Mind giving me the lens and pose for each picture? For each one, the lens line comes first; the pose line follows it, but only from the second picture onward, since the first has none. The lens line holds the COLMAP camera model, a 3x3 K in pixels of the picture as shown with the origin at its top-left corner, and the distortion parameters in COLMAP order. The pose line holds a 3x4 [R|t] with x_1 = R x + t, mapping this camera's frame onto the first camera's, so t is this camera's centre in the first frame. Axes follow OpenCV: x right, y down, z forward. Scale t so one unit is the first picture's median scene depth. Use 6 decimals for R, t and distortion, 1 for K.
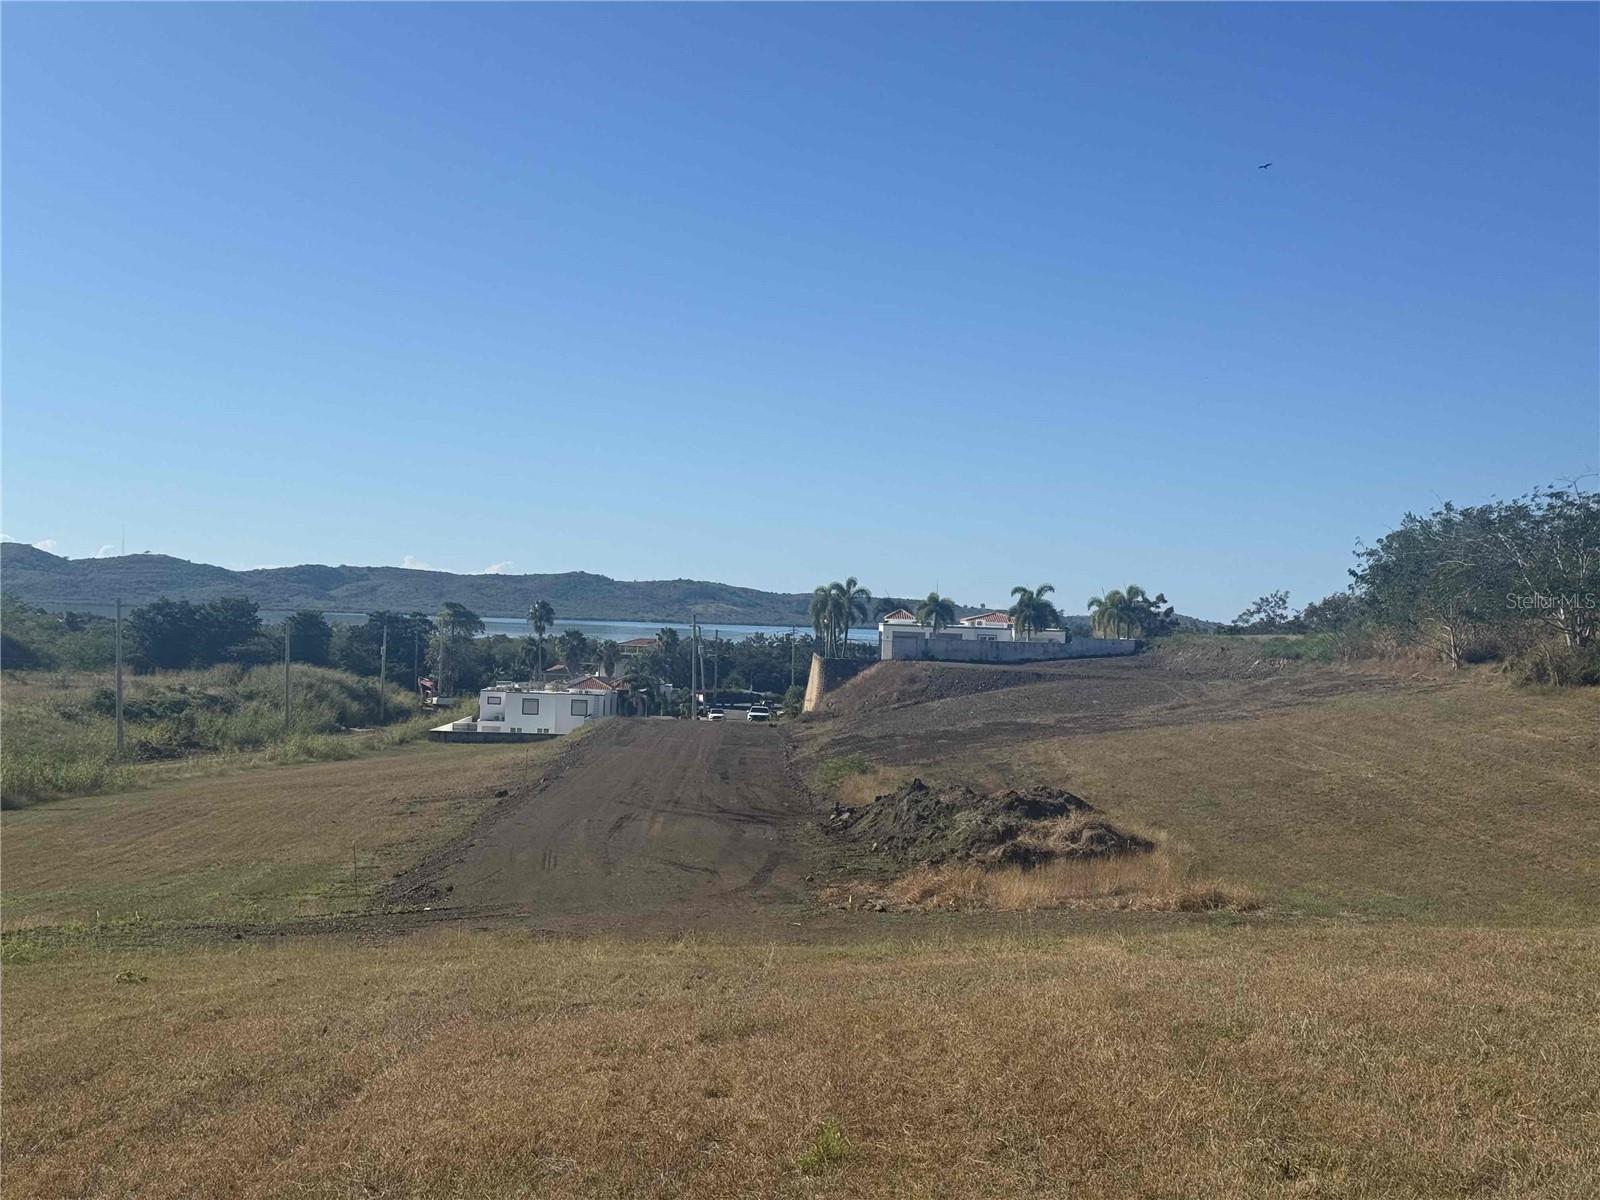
lens RADIAL K [[2228.0, 0, 829.5], [0, 2228.0, 649.3], [0, 0, 1]] dist [0.108323, 0.000000]
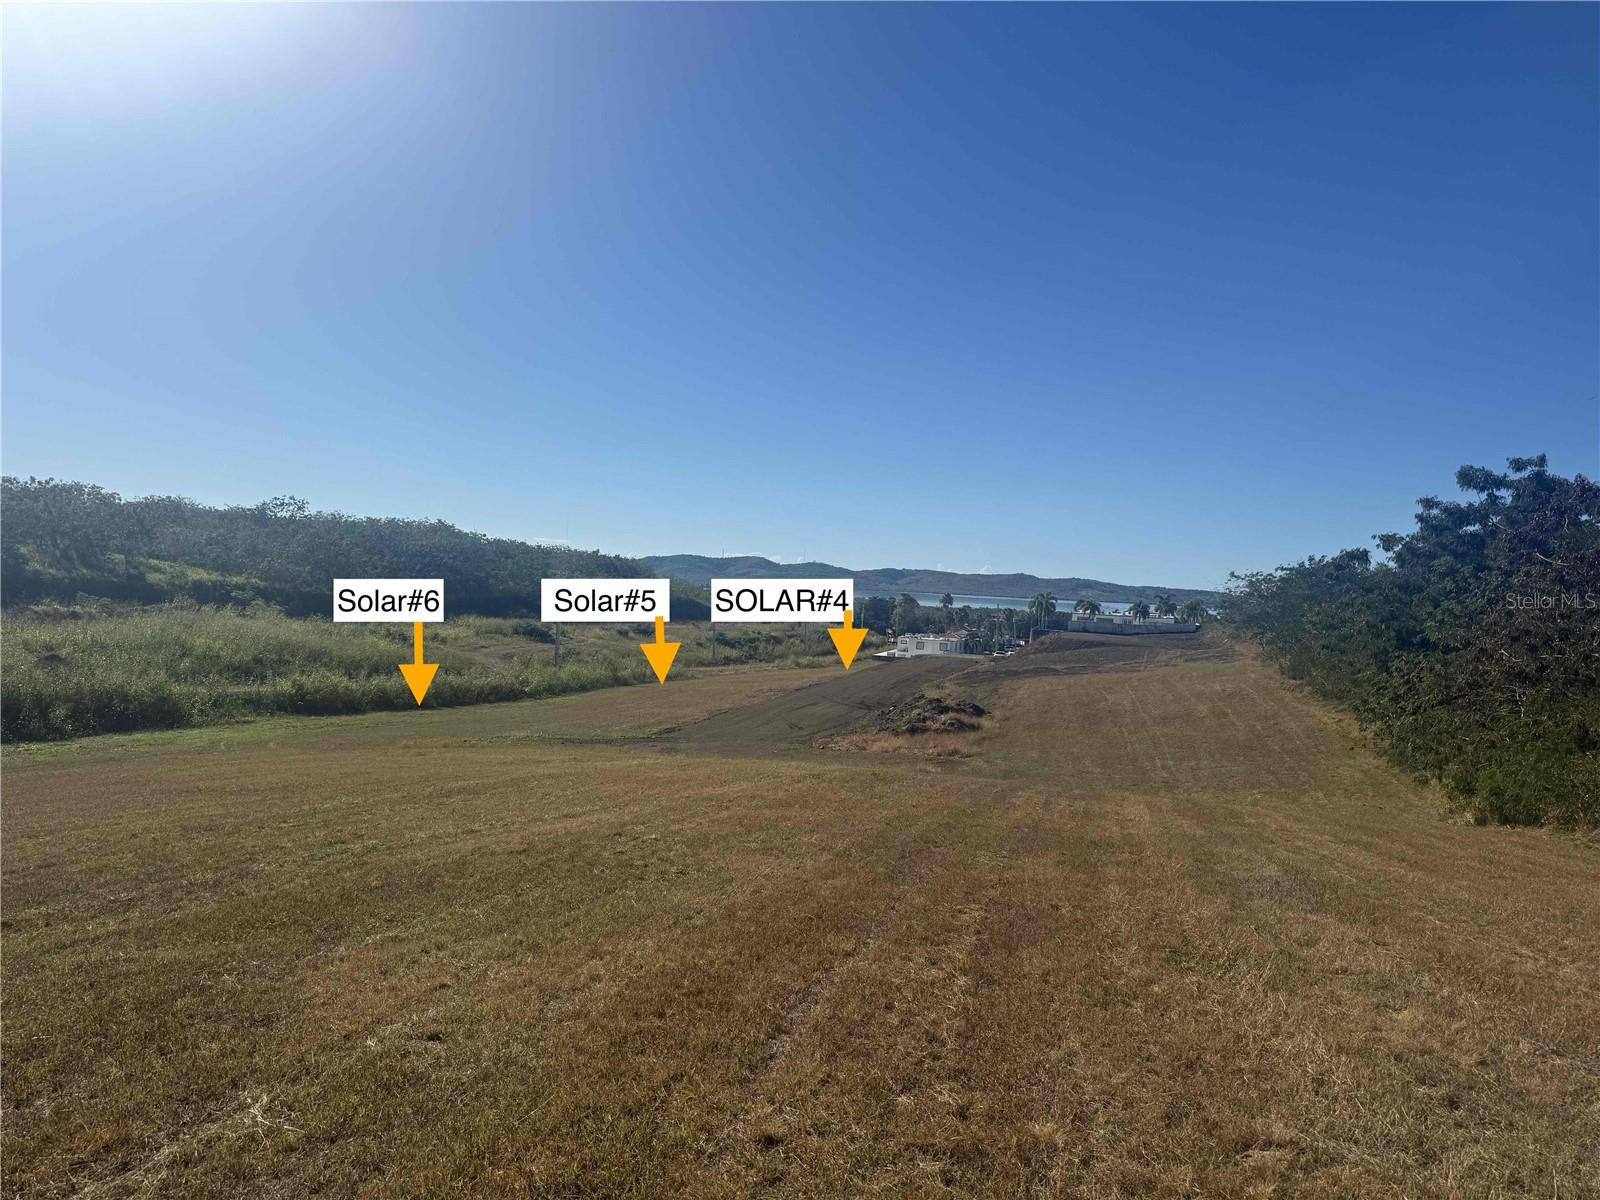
lens RADIAL K [[1116.6, 0, 805.5], [0, 1116.6, 619.6], [0, 0, 1]] dist [0.093115, -0.120335]
pose [[0.953702, 0.028193, -0.299430, 0.097814], [-0.025879, 0.999597, 0.011690, -0.010616], [0.299639, -0.003400, 0.954047, -0.050517]]
